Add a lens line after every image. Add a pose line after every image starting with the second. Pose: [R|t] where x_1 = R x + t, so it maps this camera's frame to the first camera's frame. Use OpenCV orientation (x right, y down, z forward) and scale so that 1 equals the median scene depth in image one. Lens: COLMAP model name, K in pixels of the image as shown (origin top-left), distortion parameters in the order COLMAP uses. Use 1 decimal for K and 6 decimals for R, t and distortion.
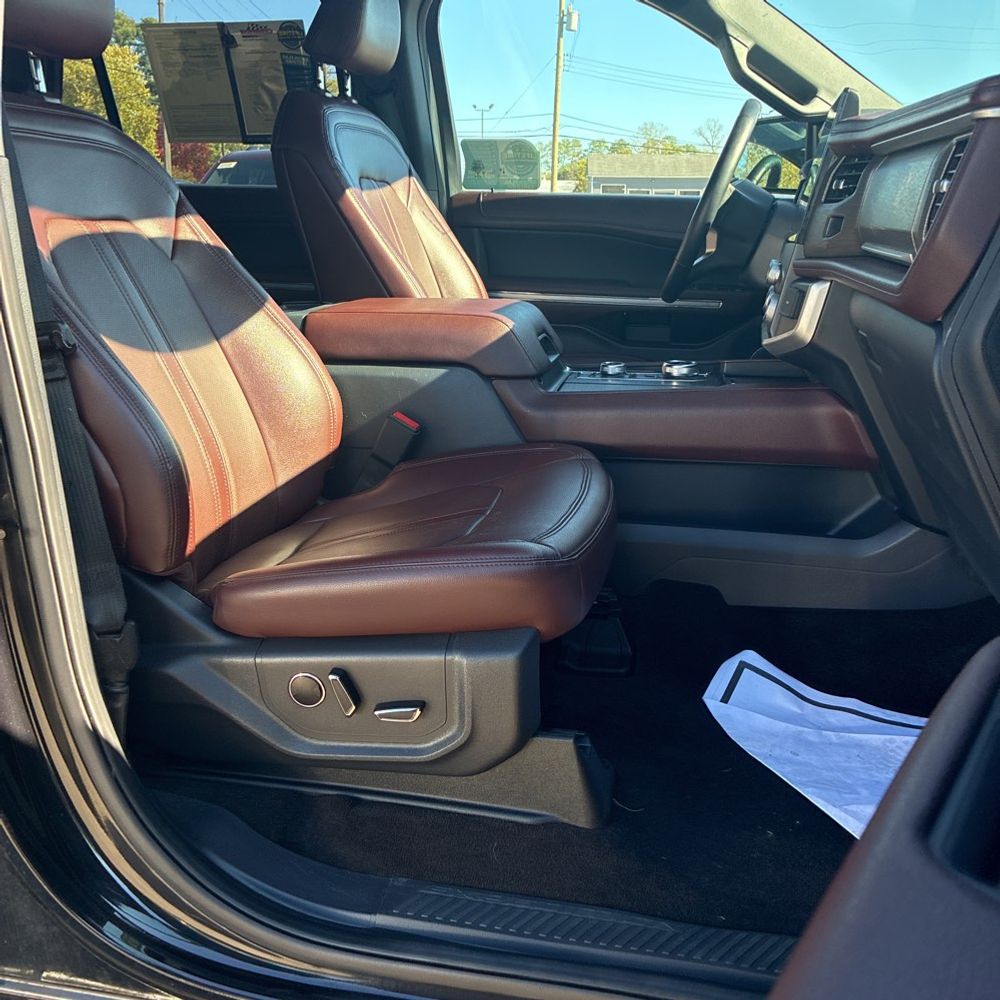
lens RADIAL K [[1011.7, 0, 497.3], [0, 1011.7, 504.4], [0, 0, 1]] dist [0.028077, 0.000000]
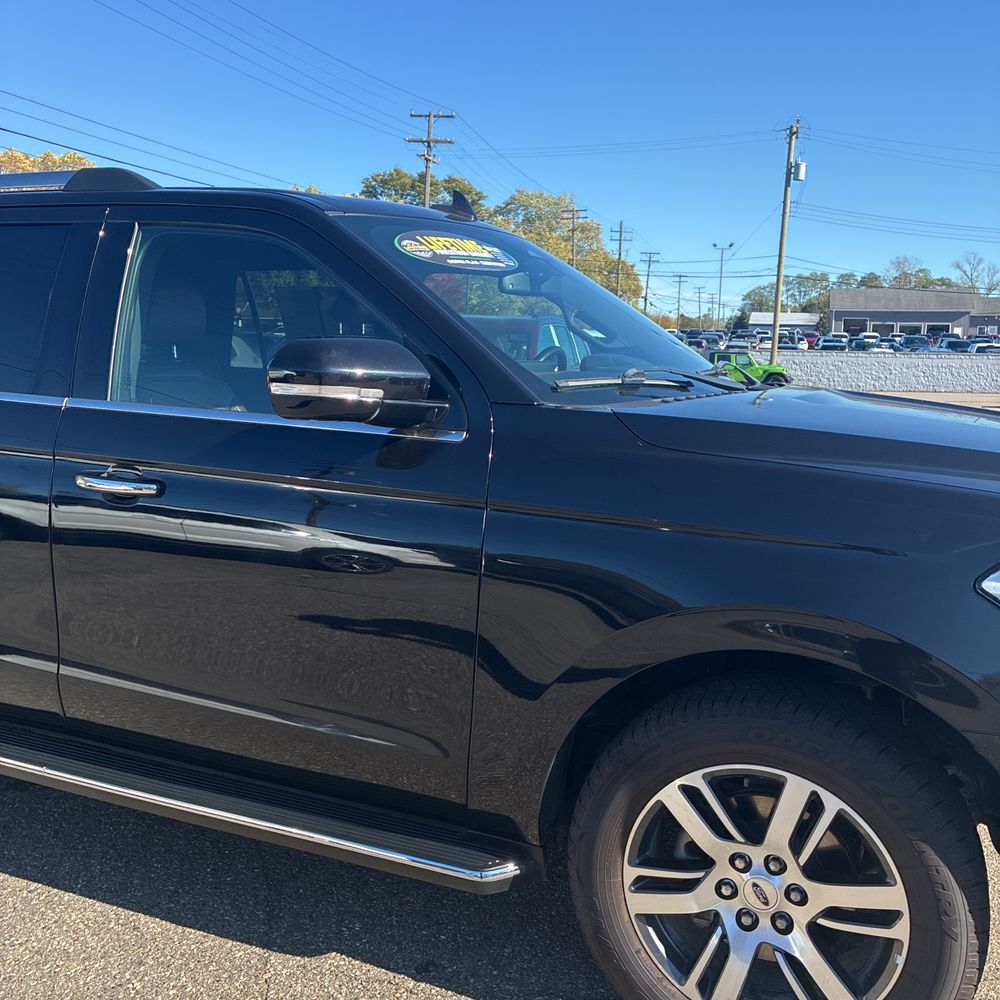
lens RADIAL K [[1011.7, 0, 501.9], [0, 1011.7, 492.1], [0, 0, 1]] dist [0.028077, 0.000000]
pose [[0.973555, 0.046559, -0.223660, 0.416077], [-0.075632, 0.989492, -0.123229, 0.075542], [0.215572, 0.136886, 0.966846, -0.581039]]
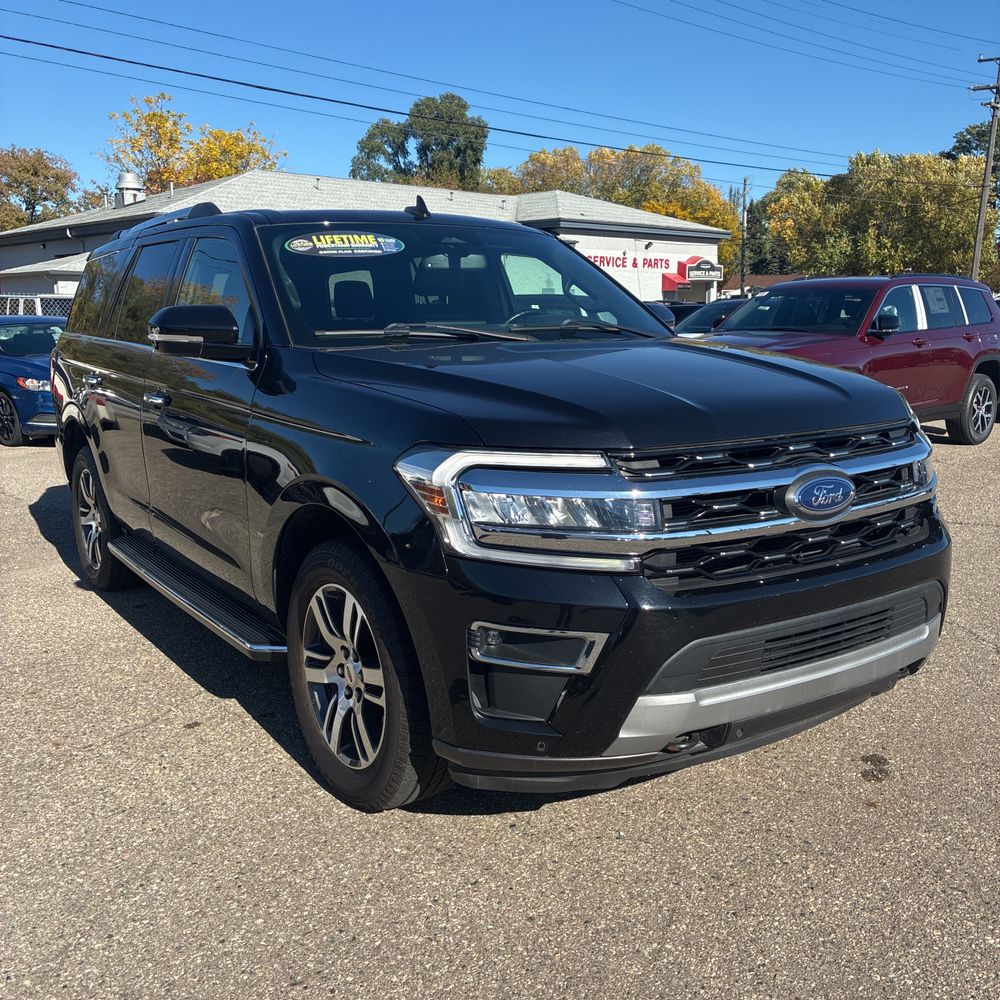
lens RADIAL K [[1011.7, 0, 503.2], [0, 1011.7, 494.2], [0, 0, 1]] dist [0.028077, 0.000000]
pose [[0.712266, 0.118751, -0.691792, 1.341116], [-0.186955, 0.982077, -0.023907, 0.061969], [0.676554, 0.146362, 0.721701, -0.491282]]
